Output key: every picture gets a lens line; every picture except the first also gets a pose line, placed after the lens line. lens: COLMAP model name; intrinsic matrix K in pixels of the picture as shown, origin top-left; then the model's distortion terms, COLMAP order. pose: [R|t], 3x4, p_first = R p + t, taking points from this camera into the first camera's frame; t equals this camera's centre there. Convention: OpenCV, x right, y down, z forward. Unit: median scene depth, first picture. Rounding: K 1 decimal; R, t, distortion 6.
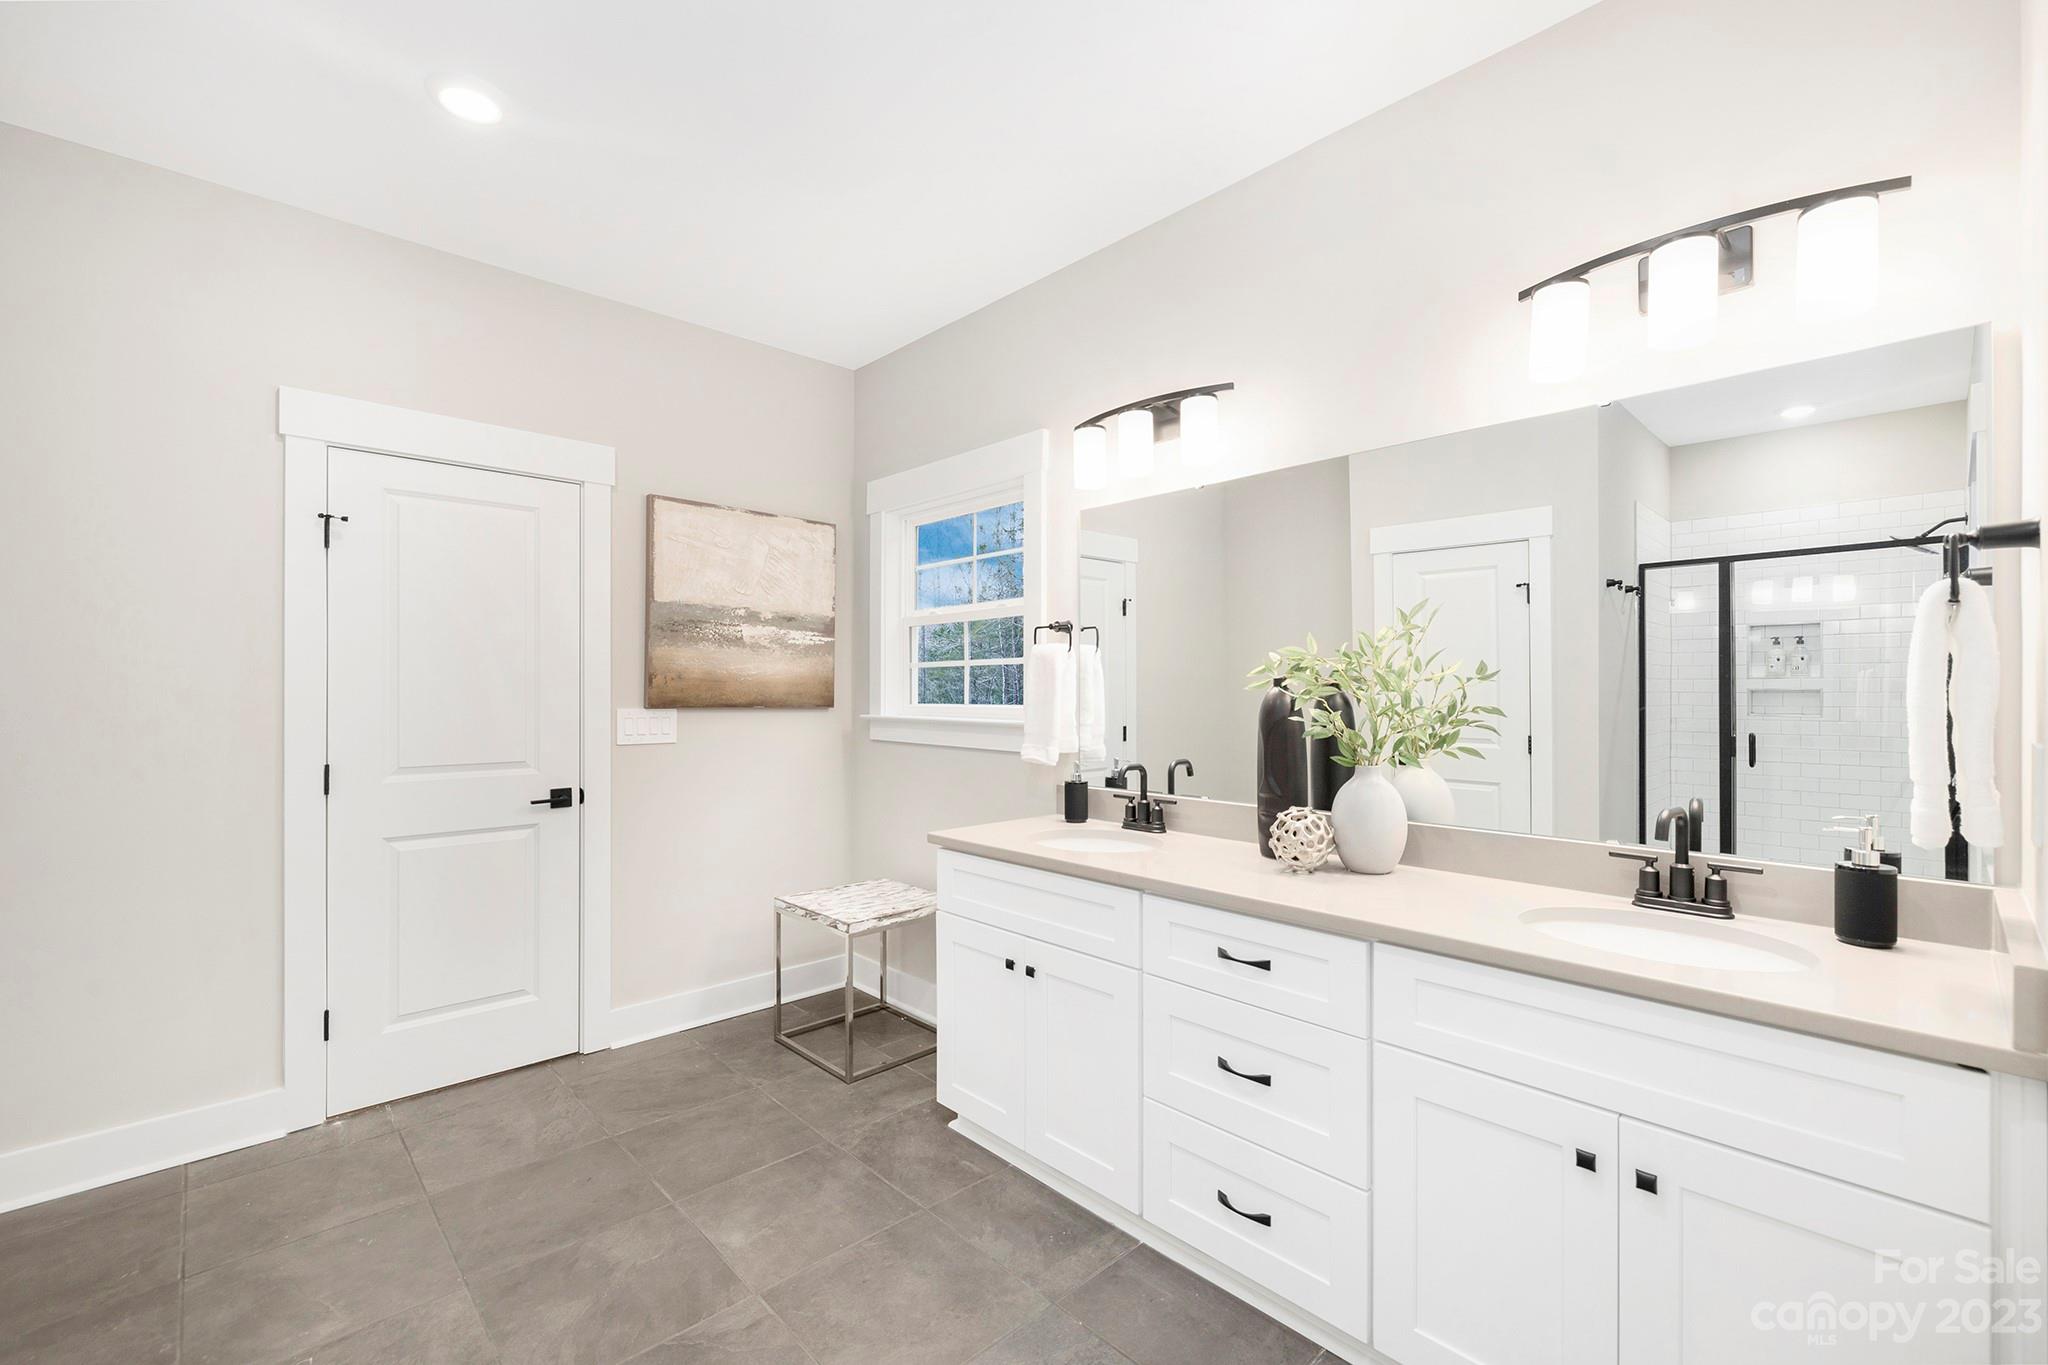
lens RADIAL K [[884.5, 0, 1024.0], [0, 884.5, 682.5], [0, 0, 1]] dist [0.001819, 0.000091]
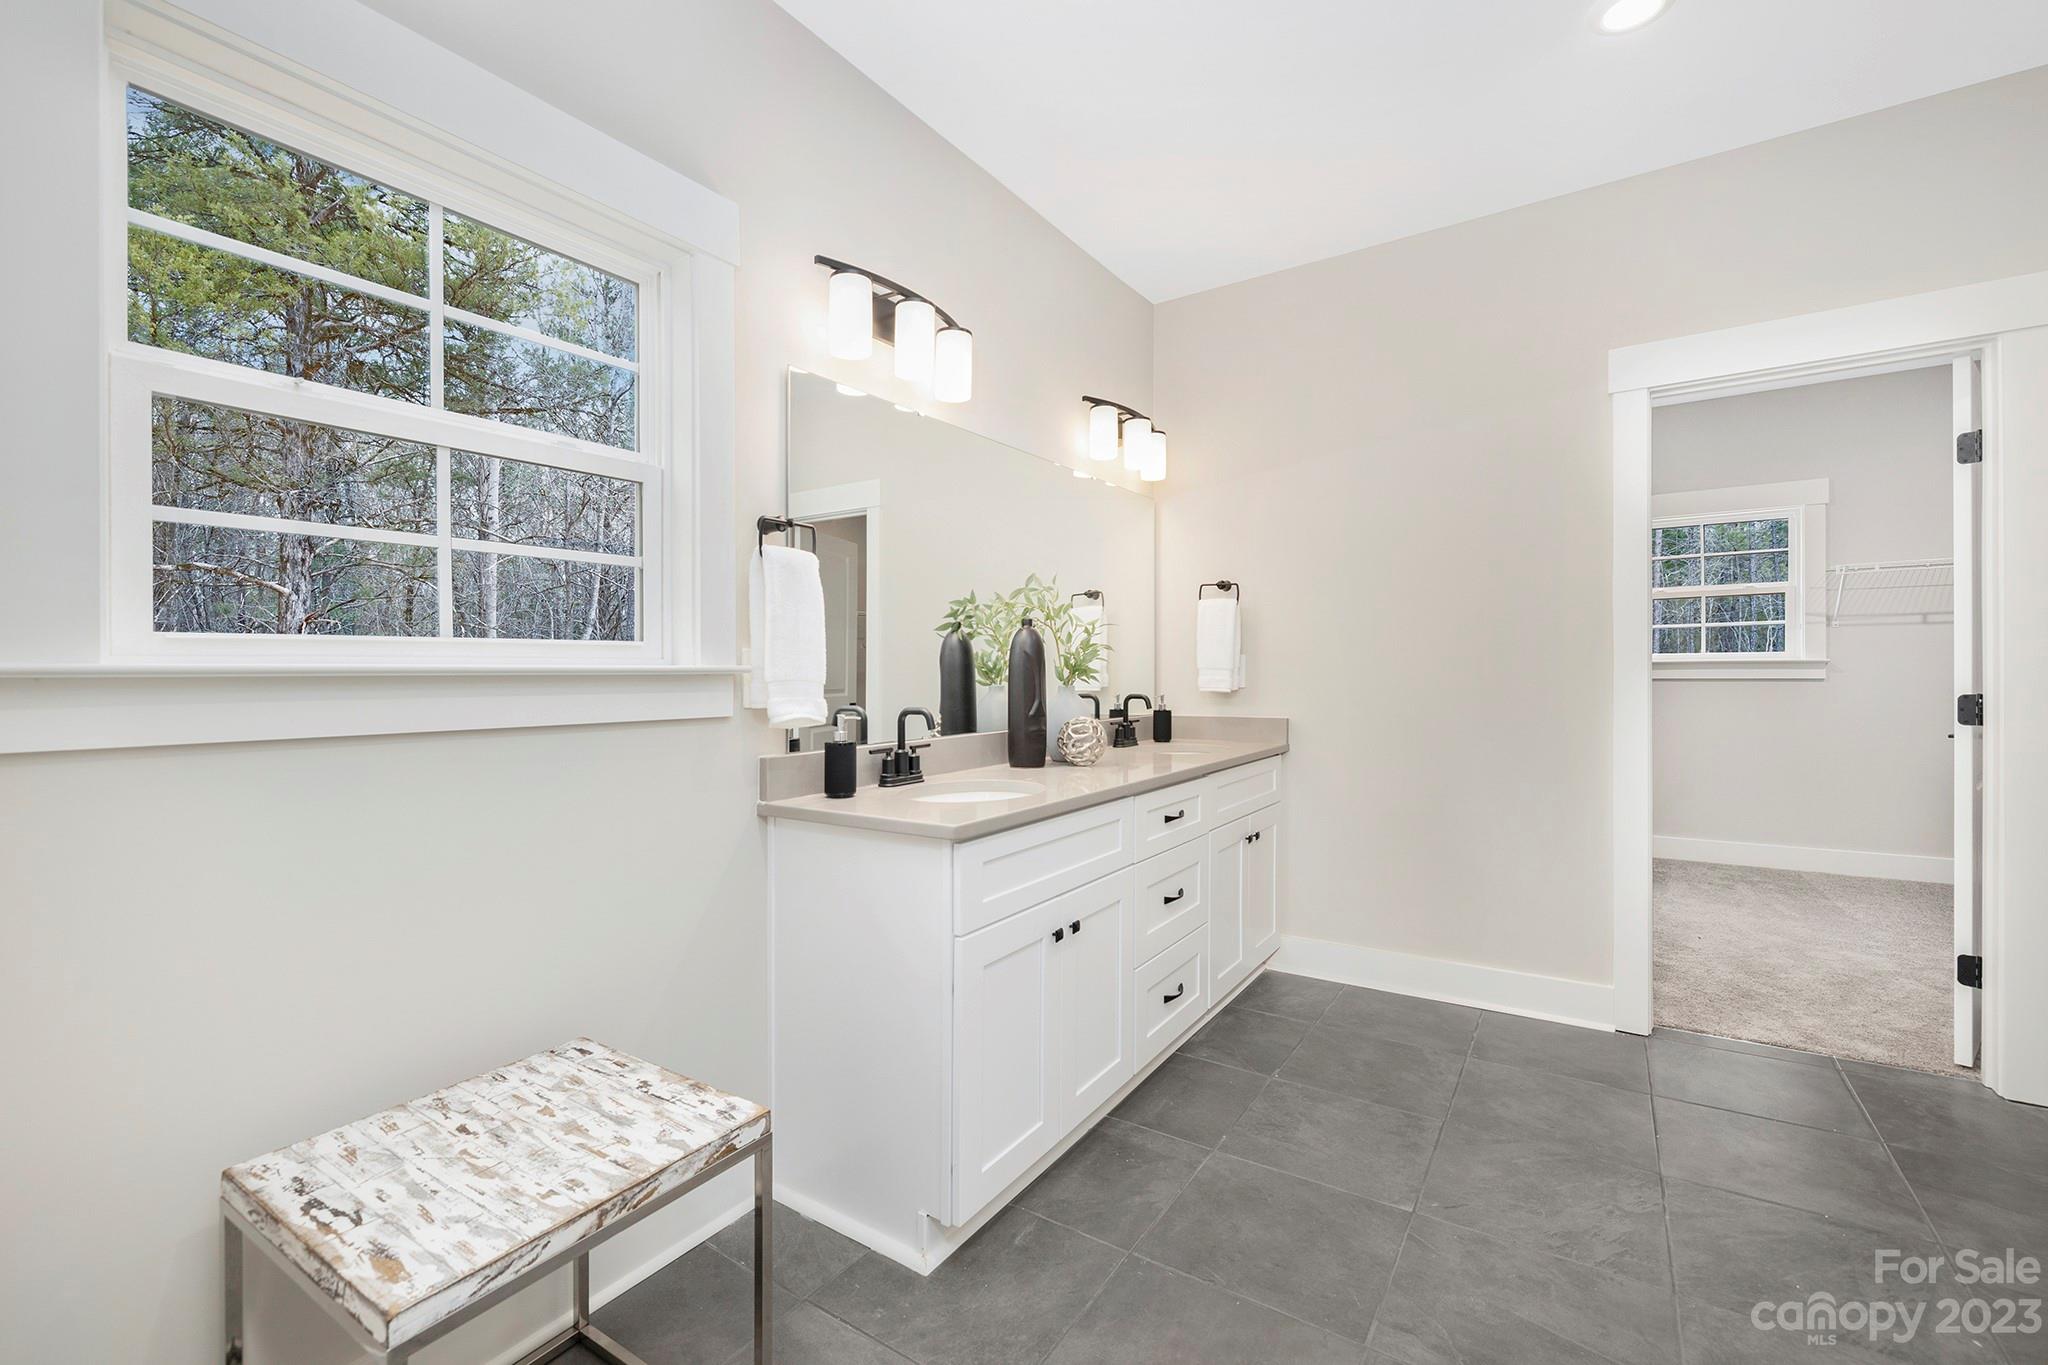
lens RADIAL K [[862.3, 0, 1024.0], [0, 862.3, 682.5], [0, 0, 1]] dist [0.013294, -0.000076]
pose [[-0.234537, -0.014083, 0.972005, -0.802409], [-0.000958, 0.999898, 0.014255, 0.059988], [-0.972107, 0.002412, -0.234526, 1.202927]]
